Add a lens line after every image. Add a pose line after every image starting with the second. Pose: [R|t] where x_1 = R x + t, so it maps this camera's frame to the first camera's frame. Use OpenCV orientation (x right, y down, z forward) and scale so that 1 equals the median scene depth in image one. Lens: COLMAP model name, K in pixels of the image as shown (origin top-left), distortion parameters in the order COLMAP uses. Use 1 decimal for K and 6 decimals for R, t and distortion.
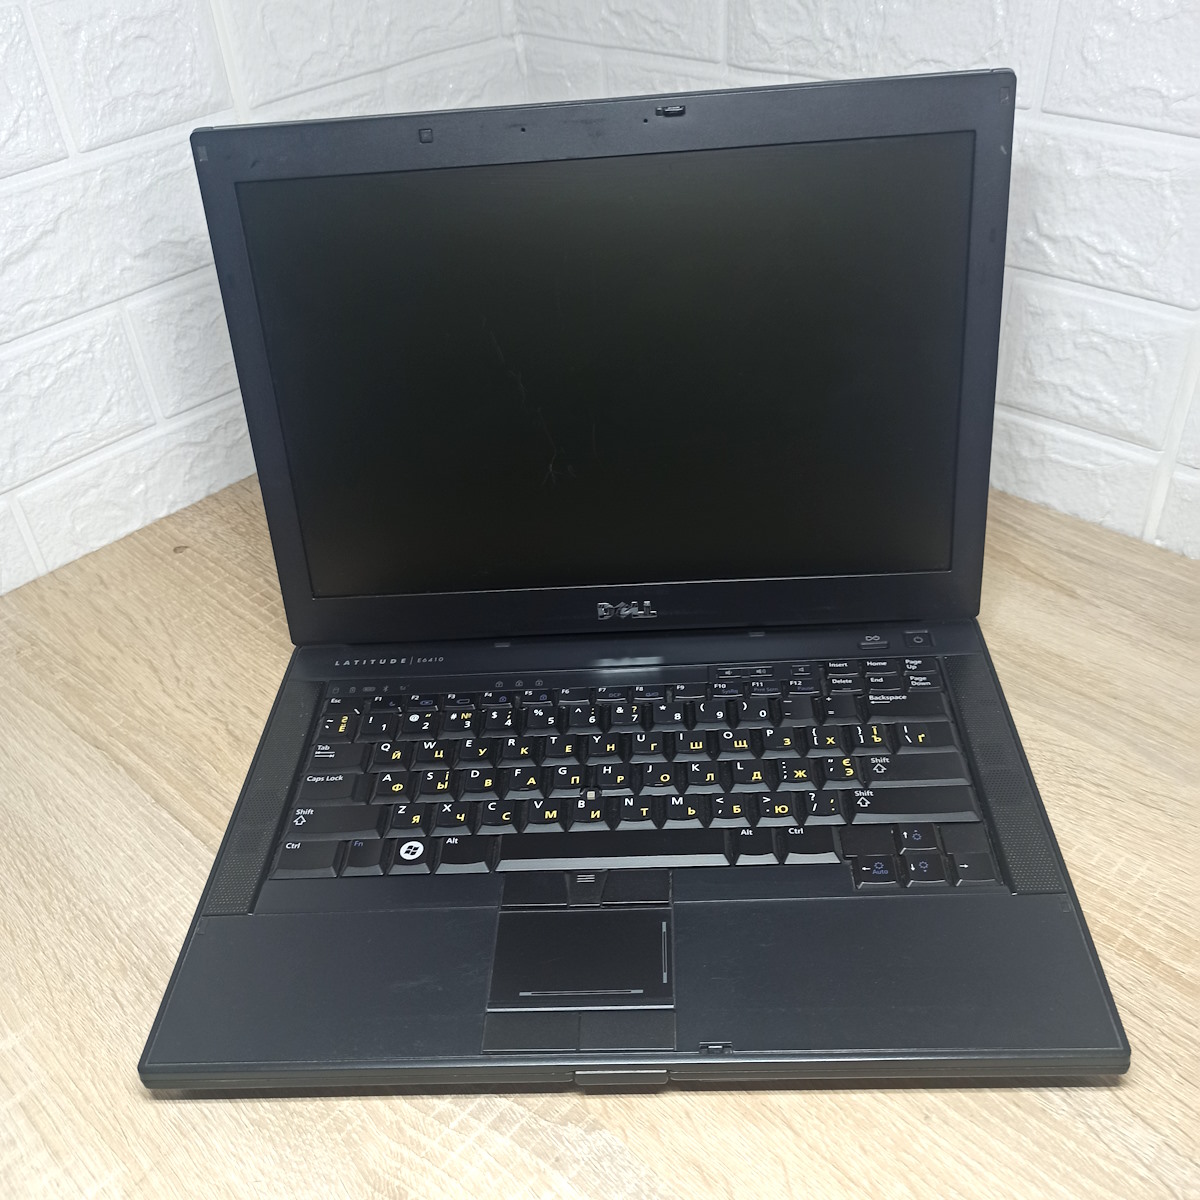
lens RADIAL K [[1181.1, 0, 593.5], [0, 1181.1, 585.3], [0, 0, 1]] dist [0.047976, -0.072989]
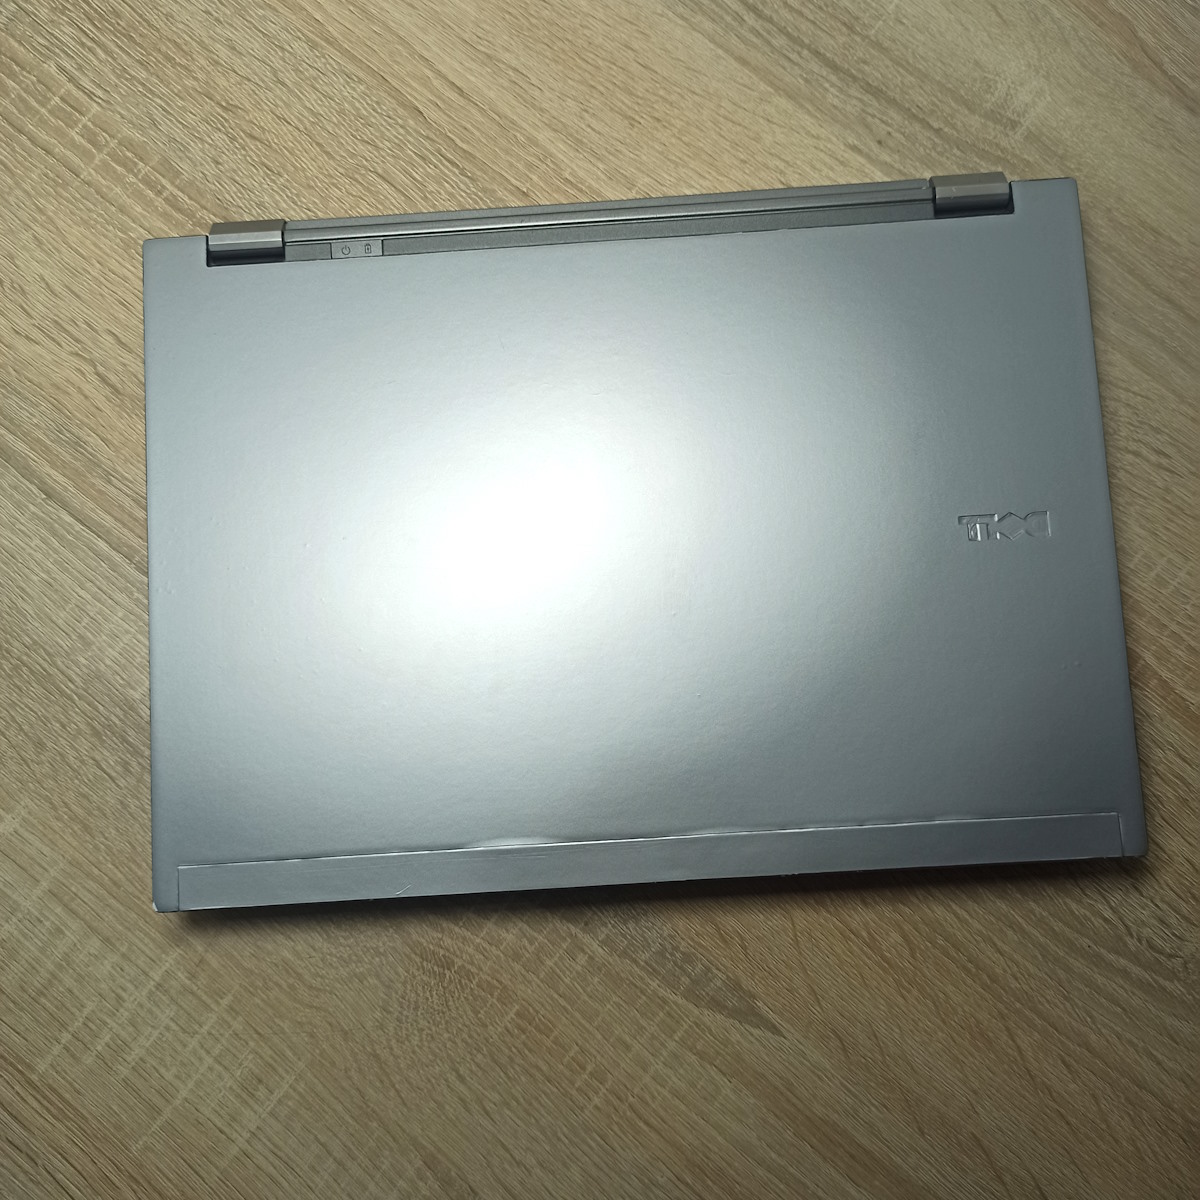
lens RADIAL K [[1181.1, 0, 593.5], [0, 1181.1, 585.3], [0, 0, 1]] dist [0.047976, -0.072989]
pose [[0.994219, -0.083858, 0.067058, -0.050777], [0.007368, 0.676340, 0.736552, -0.378809], [-0.107120, -0.731800, 0.673048, 0.354288]]
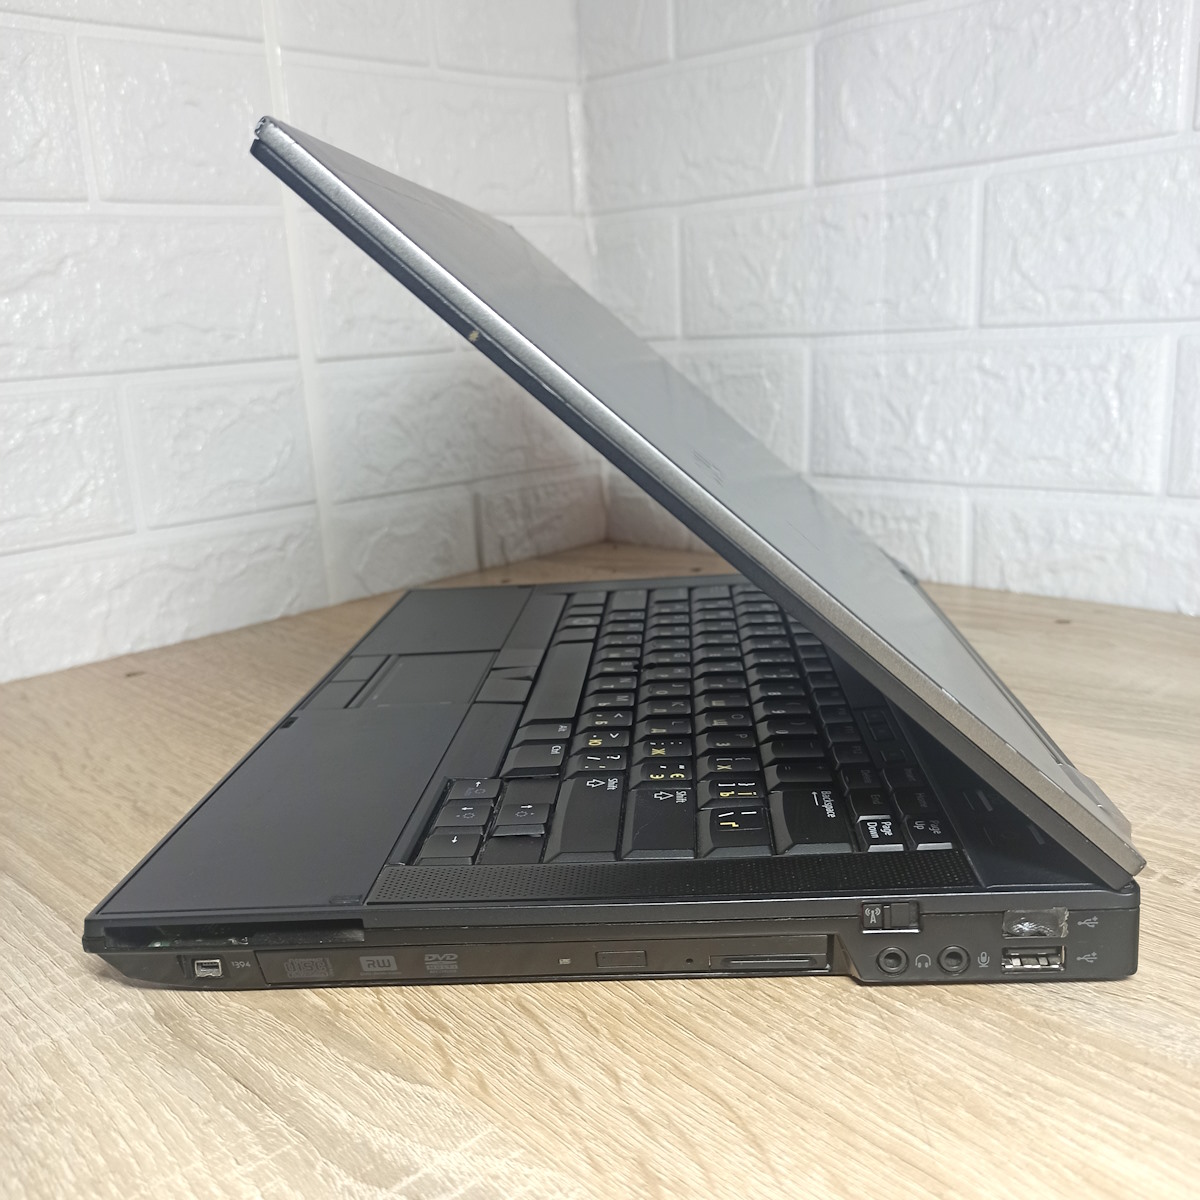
lens RADIAL K [[1198.2, 0, 597.9], [0, 1198.2, 588.1], [0, 0, 1]] dist [0.017912, -0.039431]
pose [[0.999050, 0.023285, -0.036827, -0.019509], [-0.036034, 0.916706, -0.397934, 0.287872], [0.024494, 0.398883, 0.916674, 0.337676]]
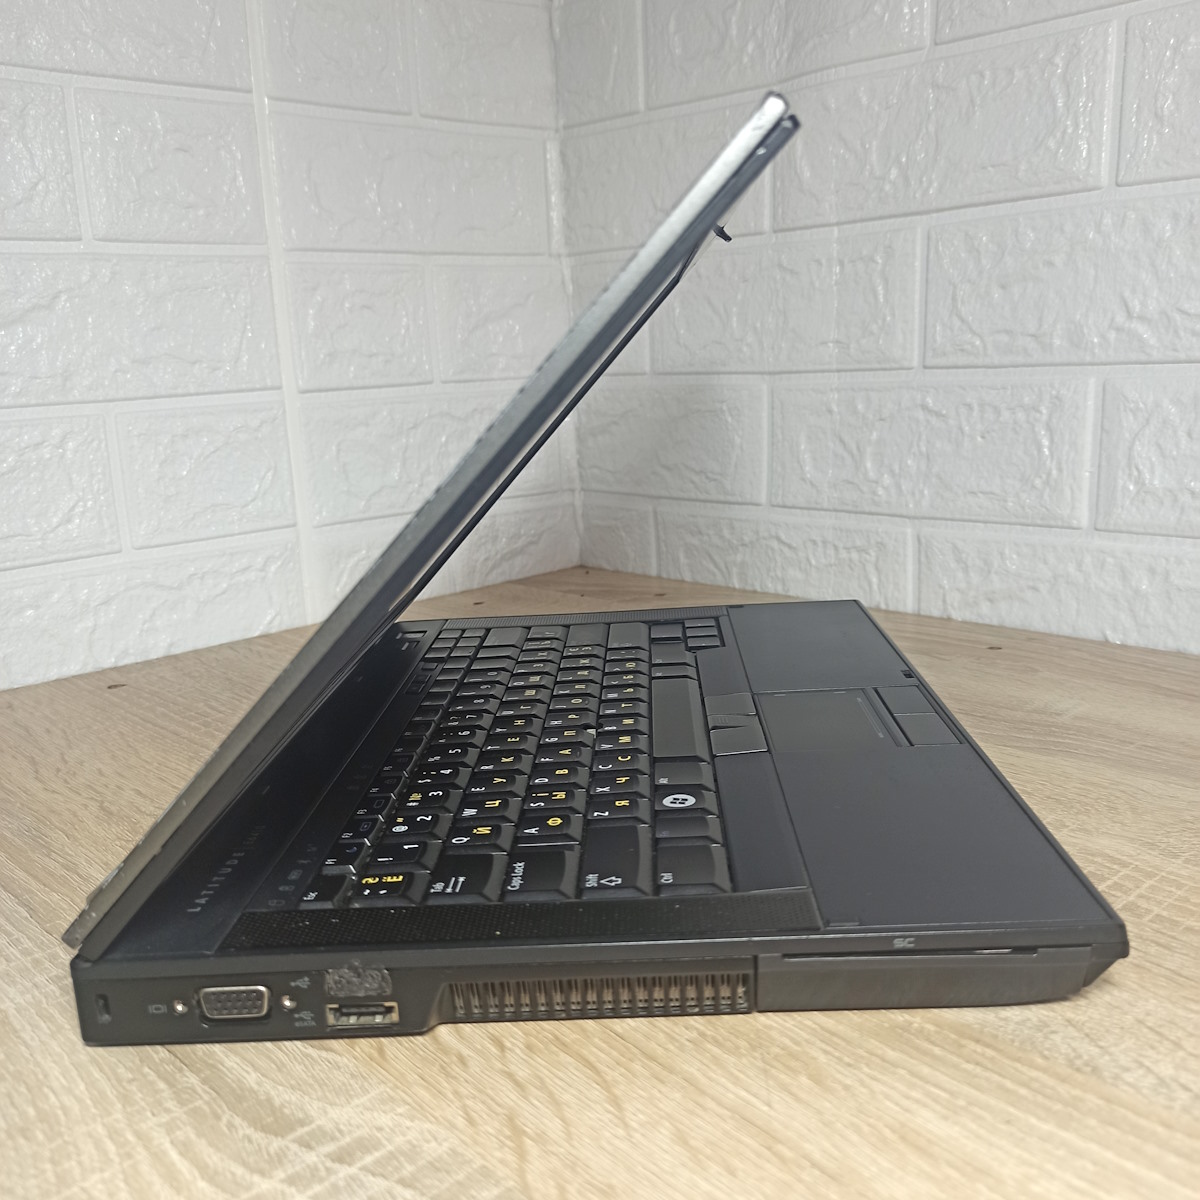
lens RADIAL K [[1186.5, 0, 597.5], [0, 1186.5, 588.8], [0, 0, 1]] dist [0.022667, -0.031017]
pose [[0.998297, 0.035432, -0.046344, 0.029794], [-0.051589, 0.907089, -0.417765, 0.308221], [0.027236, 0.419444, 0.907372, 0.297654]]
